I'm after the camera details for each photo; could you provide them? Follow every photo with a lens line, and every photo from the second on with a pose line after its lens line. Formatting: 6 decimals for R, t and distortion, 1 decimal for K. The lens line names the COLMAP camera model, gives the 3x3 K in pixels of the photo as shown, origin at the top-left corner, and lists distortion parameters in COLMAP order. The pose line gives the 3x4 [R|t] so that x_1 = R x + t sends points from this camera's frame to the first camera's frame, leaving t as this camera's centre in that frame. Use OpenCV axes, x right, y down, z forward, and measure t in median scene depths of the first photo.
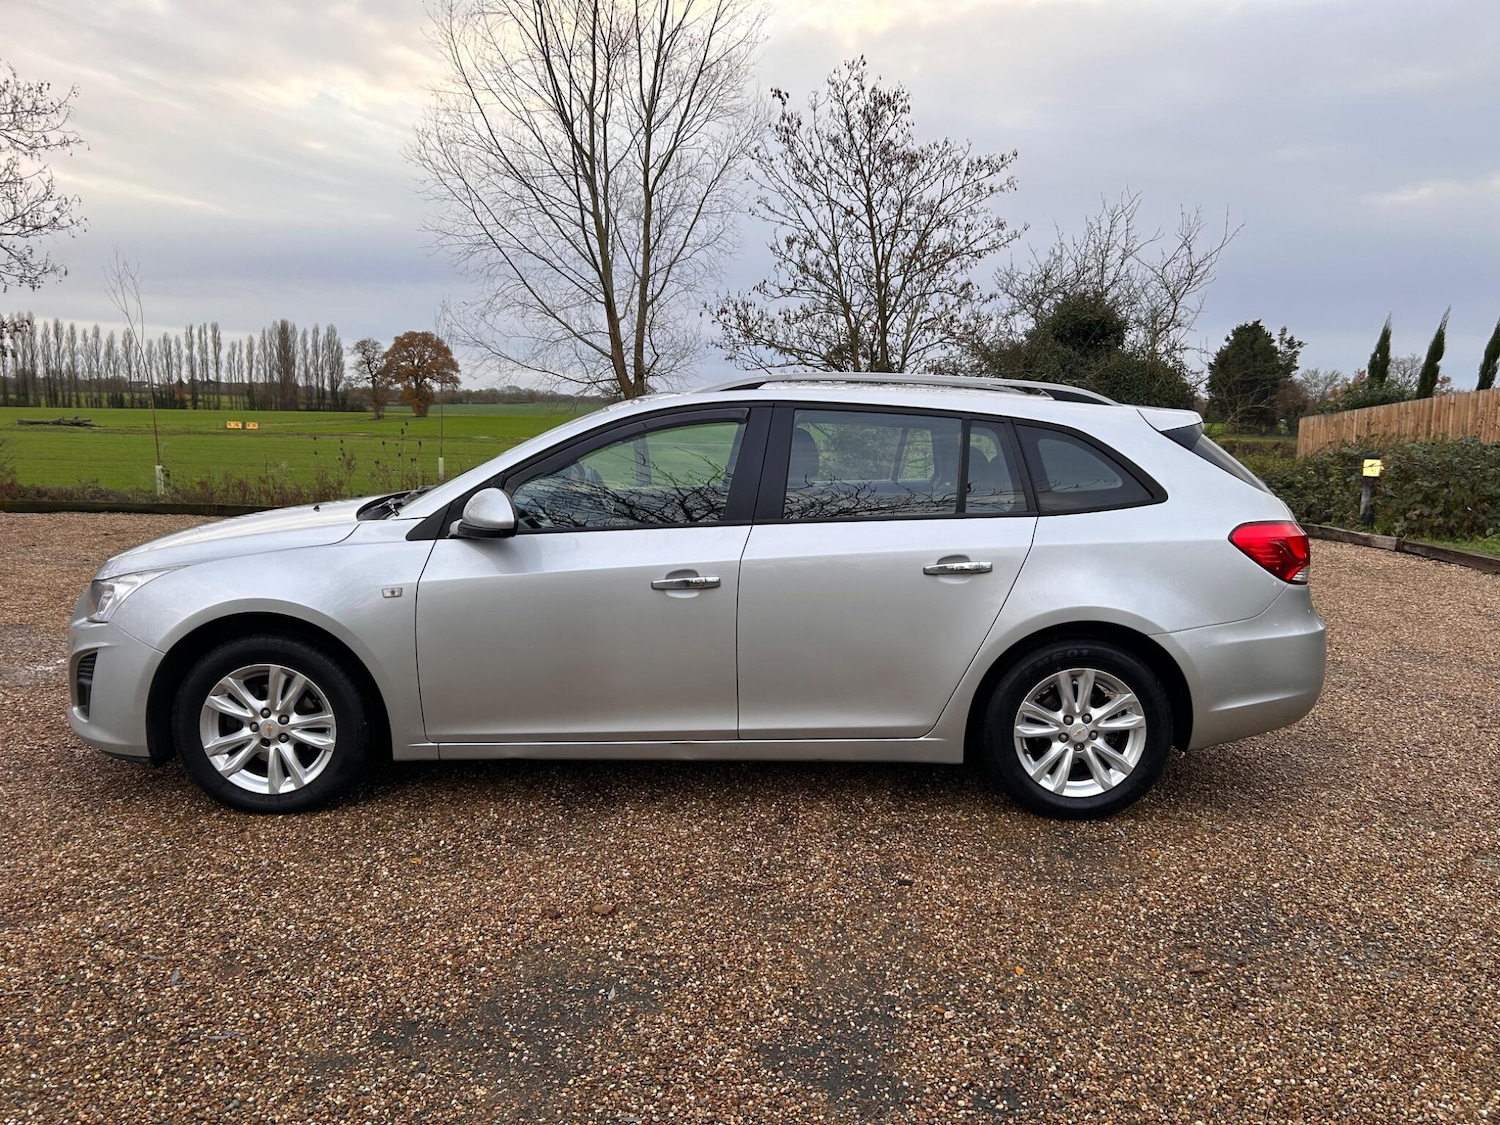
lens RADIAL K [[1123.4, 0, 751.3], [0, 1123.4, 562.6], [0, 0, 1]] dist [0.056262, -0.058304]
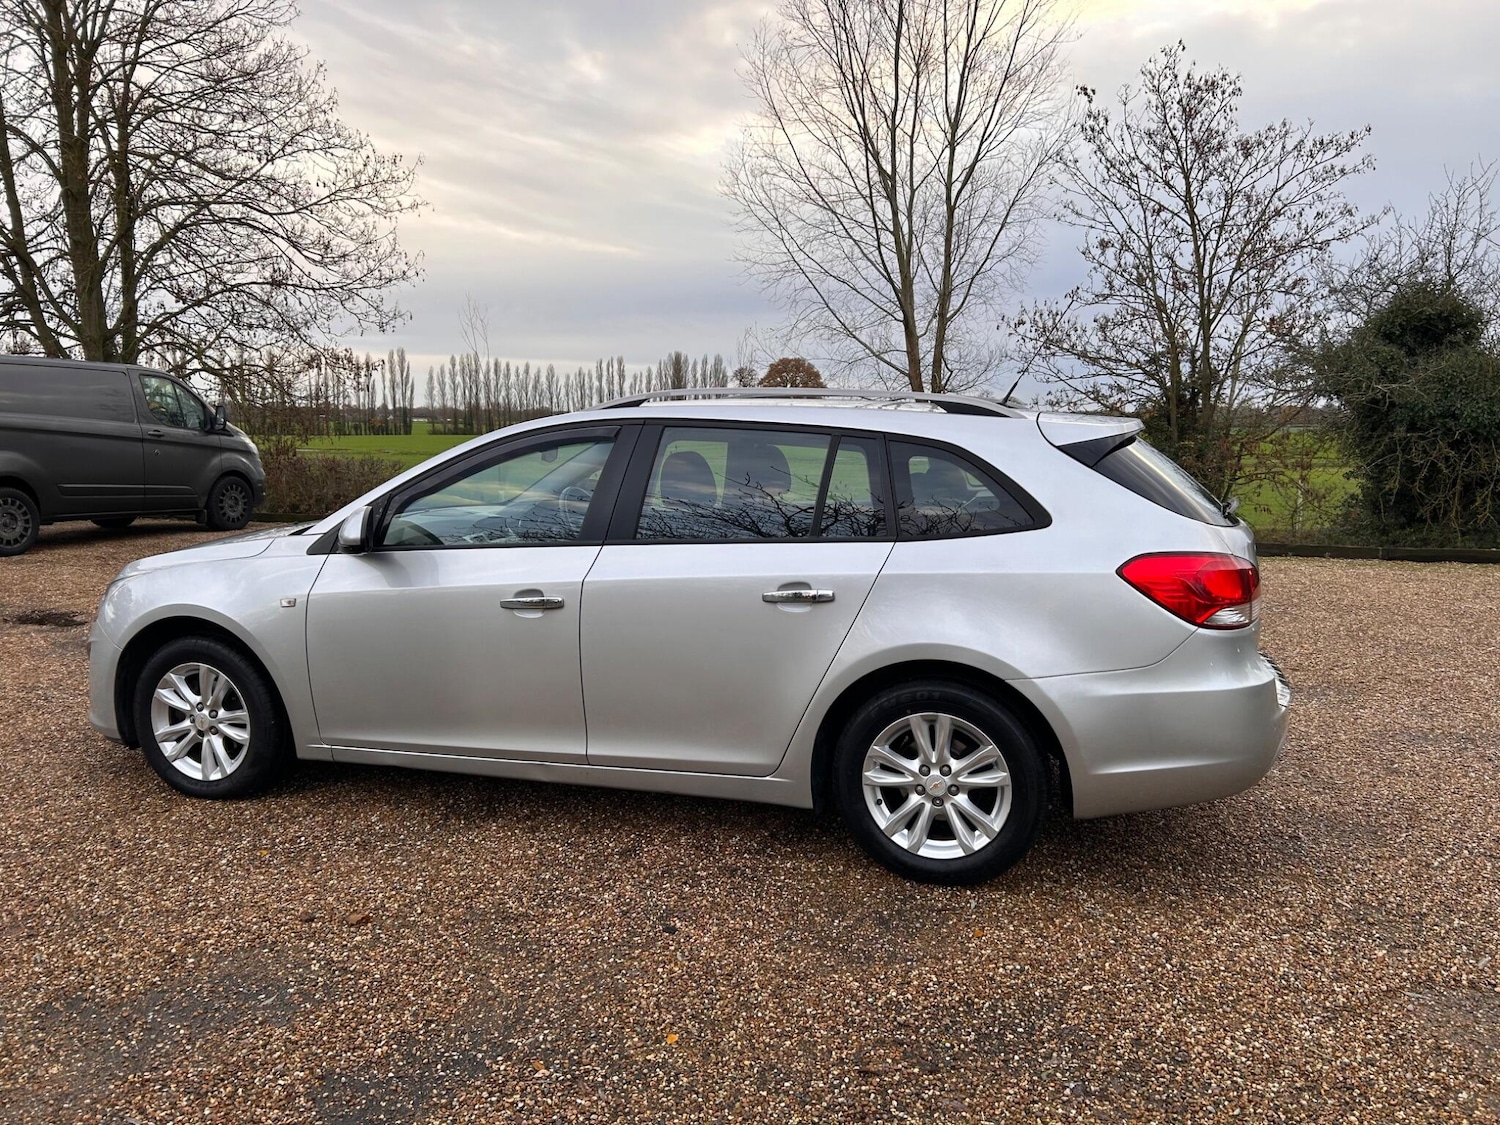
lens RADIAL K [[1123.4, 0, 751.0], [0, 1123.4, 565.9], [0, 0, 1]] dist [0.056262, -0.058304]
pose [[0.947519, 0.022382, -0.318916, 0.104352], [-0.026666, 0.999603, -0.009073, -0.002477], [0.318586, 0.017101, 0.947740, 0.026948]]
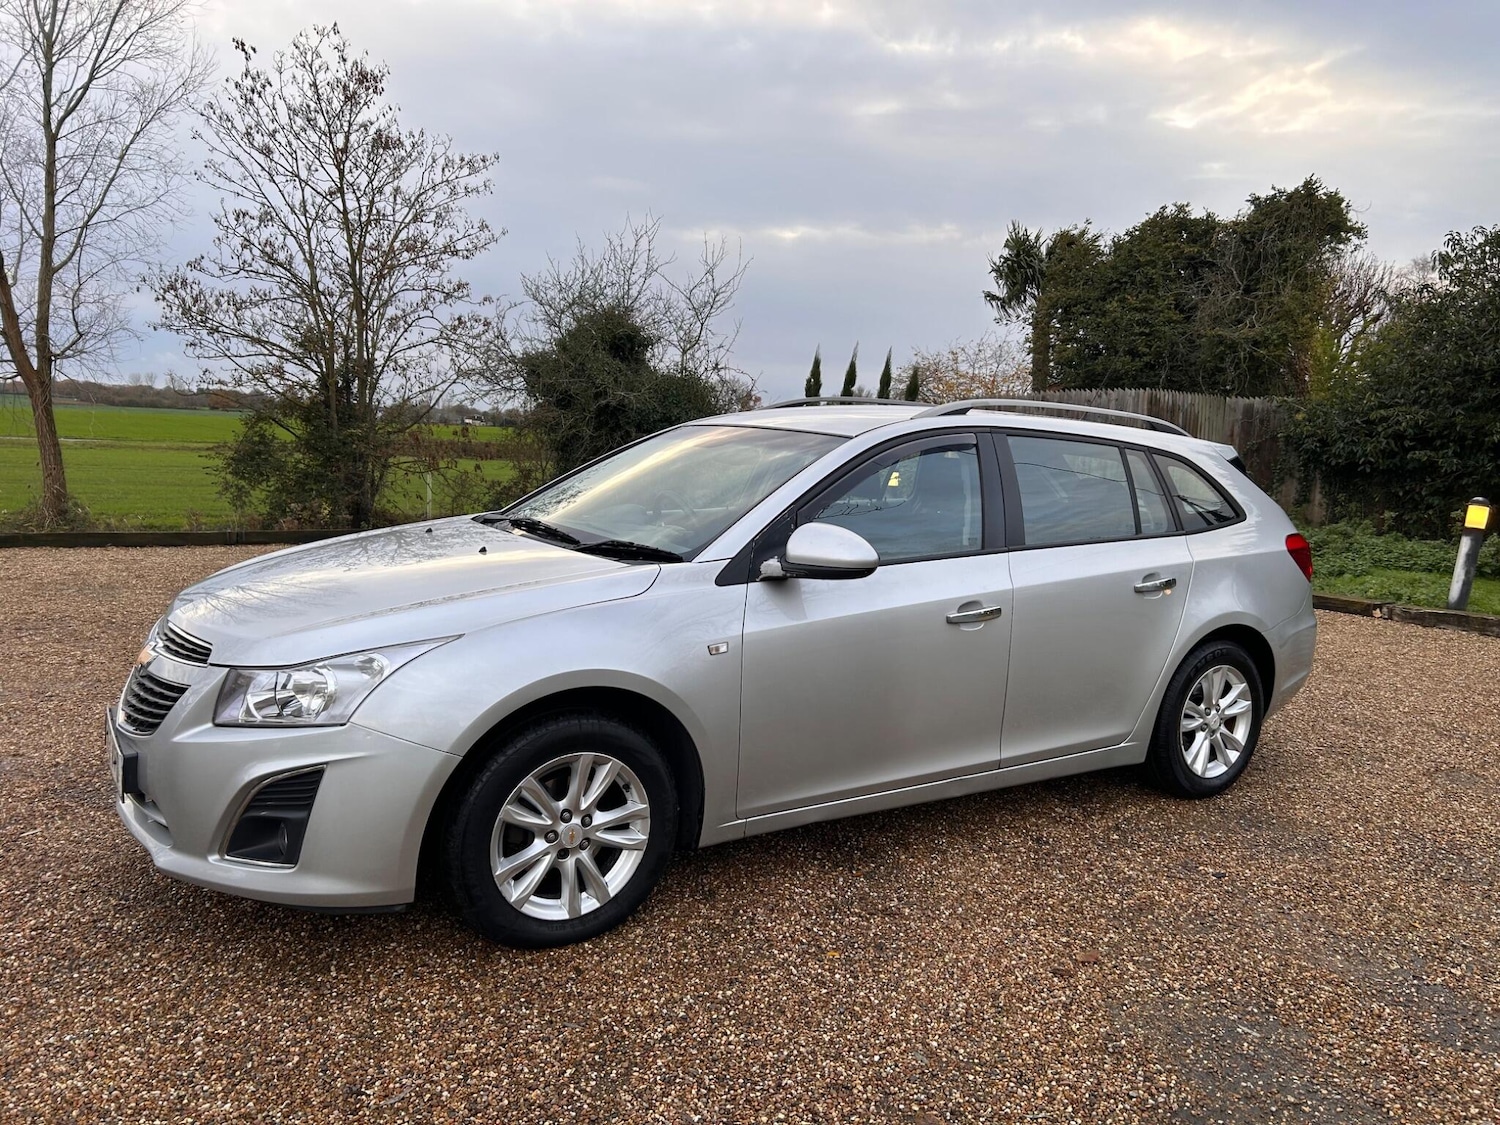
lens RADIAL K [[1123.4, 0, 760.5], [0, 1123.4, 569.2], [0, 0, 1]] dist [0.056262, -0.058304]
pose [[0.846456, -0.044664, 0.530583, -0.171916], [0.042782, 0.998959, 0.015840, -0.010503], [-0.530738, 0.009291, 0.847485, 0.063815]]
